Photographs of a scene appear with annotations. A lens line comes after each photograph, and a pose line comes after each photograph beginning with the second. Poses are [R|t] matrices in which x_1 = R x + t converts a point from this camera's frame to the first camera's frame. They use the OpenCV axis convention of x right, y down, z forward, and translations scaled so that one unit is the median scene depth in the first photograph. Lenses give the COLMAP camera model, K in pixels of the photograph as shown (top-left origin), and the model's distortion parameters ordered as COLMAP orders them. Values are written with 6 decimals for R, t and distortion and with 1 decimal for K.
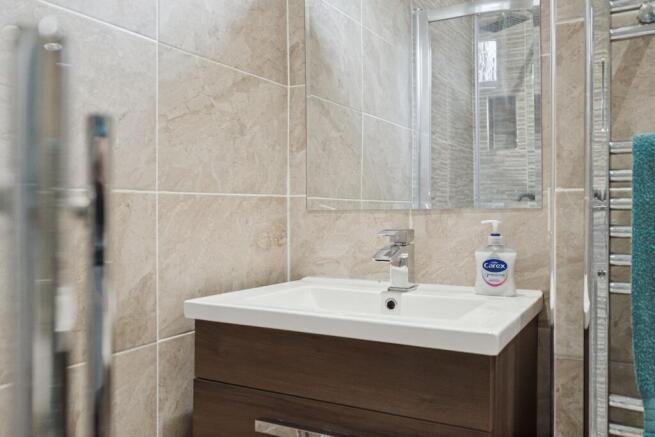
lens RADIAL K [[567.6, 0, 327.0], [0, 567.6, 216.7], [0, 0, 1]] dist [0.021989, -0.002558]
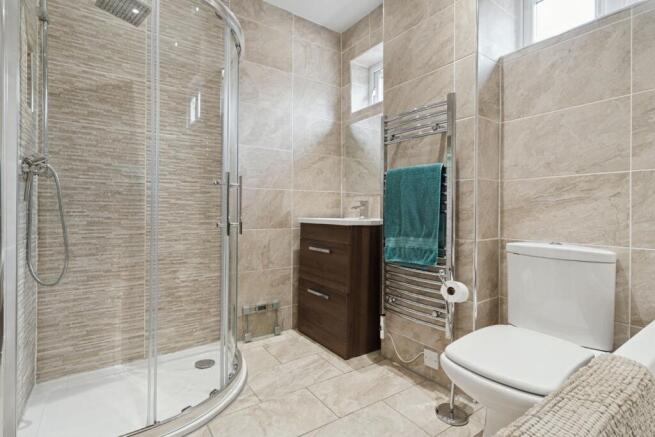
lens RADIAL K [[315.9, 0, 327.2], [0, 315.9, 216.6], [0, 0, 1]] dist [-0.000840, 0.000135]
pose [[0.905110, 0.008496, -0.425094, 0.702153], [-0.008143, 0.999963, 0.002648, 0.110248], [0.425100, 0.001065, 0.905146, -0.714938]]
